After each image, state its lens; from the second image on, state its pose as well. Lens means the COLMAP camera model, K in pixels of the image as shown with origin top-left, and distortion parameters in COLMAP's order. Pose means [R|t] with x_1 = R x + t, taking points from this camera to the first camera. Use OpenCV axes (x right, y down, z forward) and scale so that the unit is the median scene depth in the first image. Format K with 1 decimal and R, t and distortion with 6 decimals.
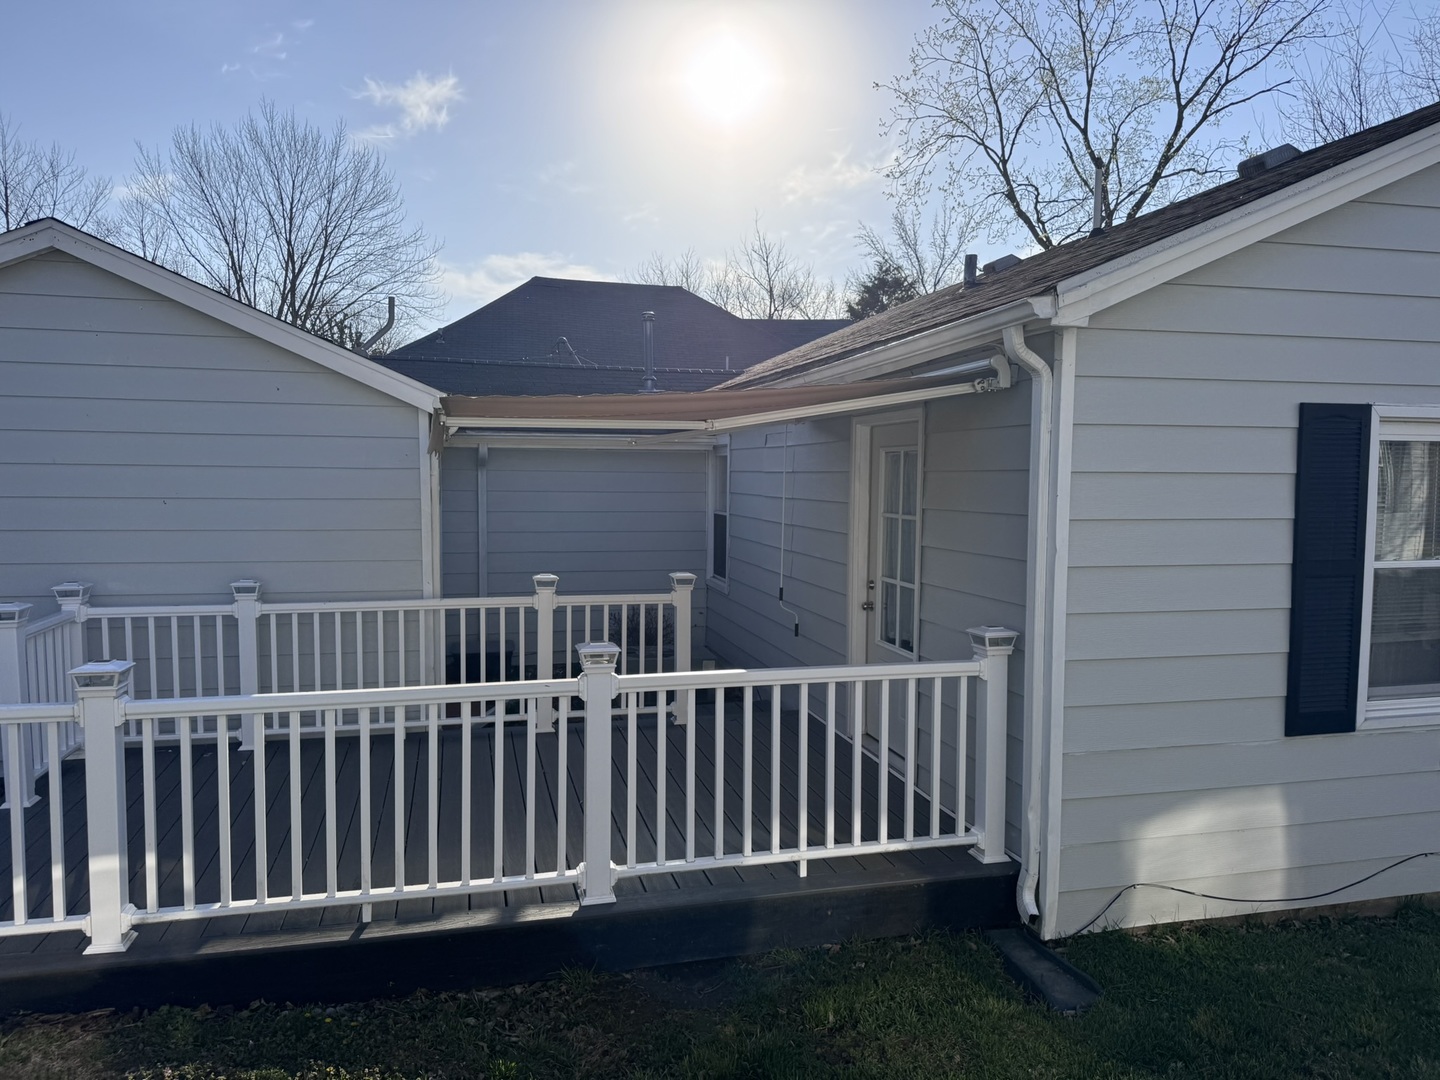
lens RADIAL K [[1026.2, 0, 719.4], [0, 1026.2, 536.6], [0, 0, 1]] dist [0.035141, -0.039435]
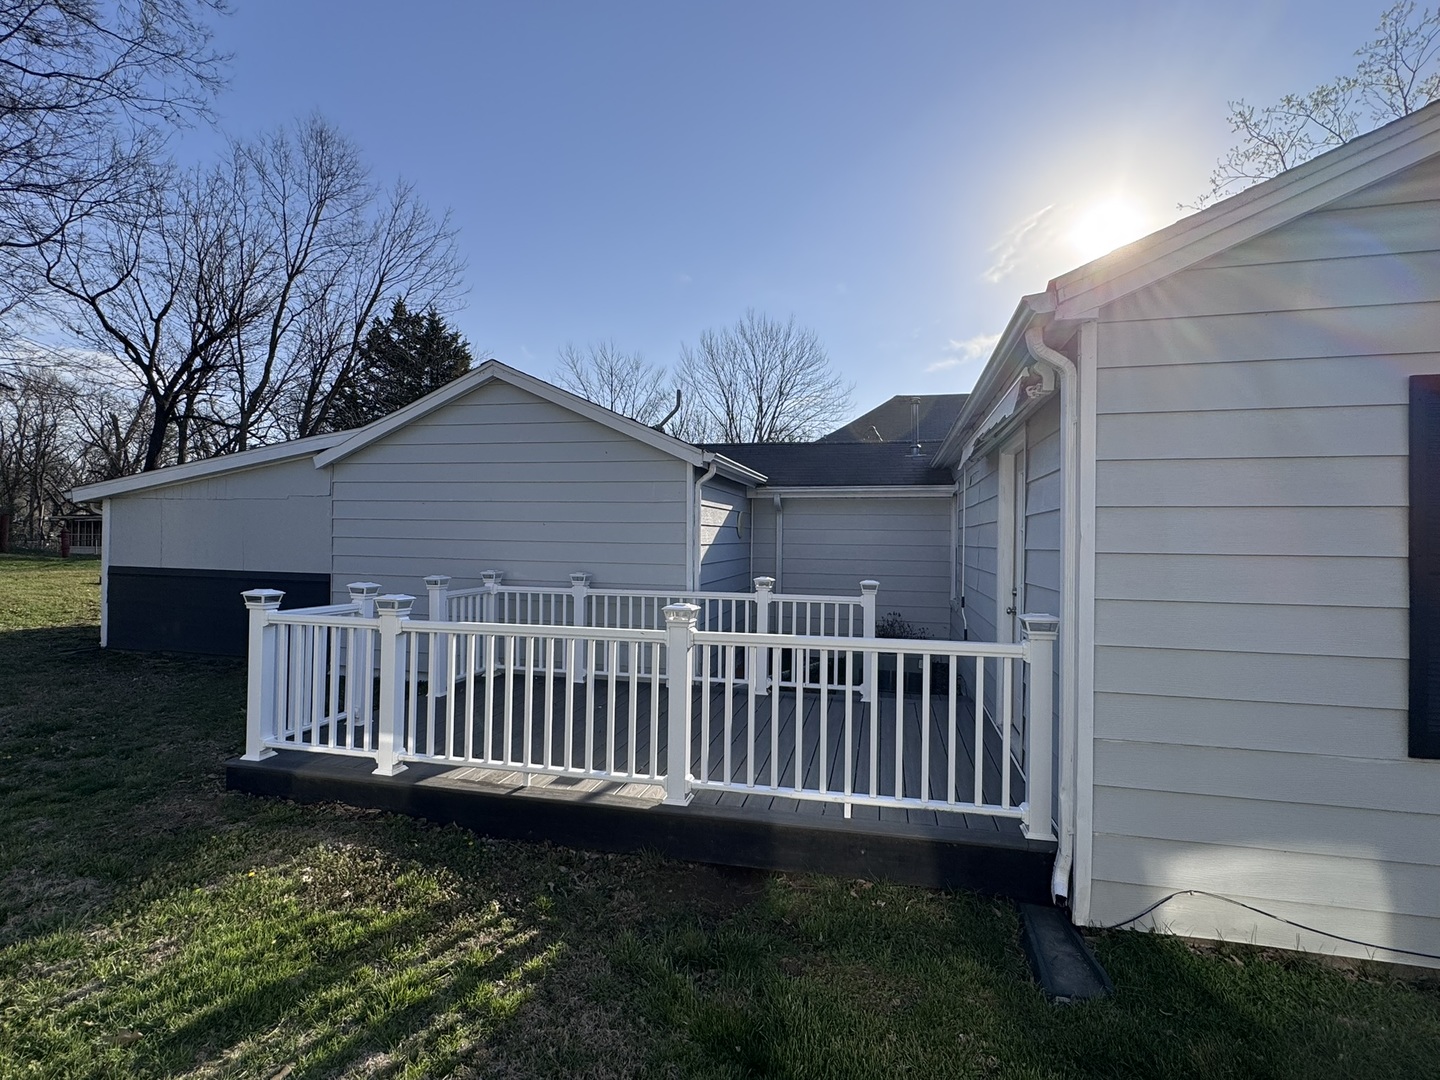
lens RADIAL K [[715.1, 0, 719.6], [0, 715.1, 532.6], [0, 0, 1]] dist [-0.001021, 0.001935]
pose [[0.882327, -0.002650, -0.470630, 0.322389], [-0.035943, 0.996684, -0.072996, 0.070369], [0.469263, 0.081322, 0.879306, 0.186999]]
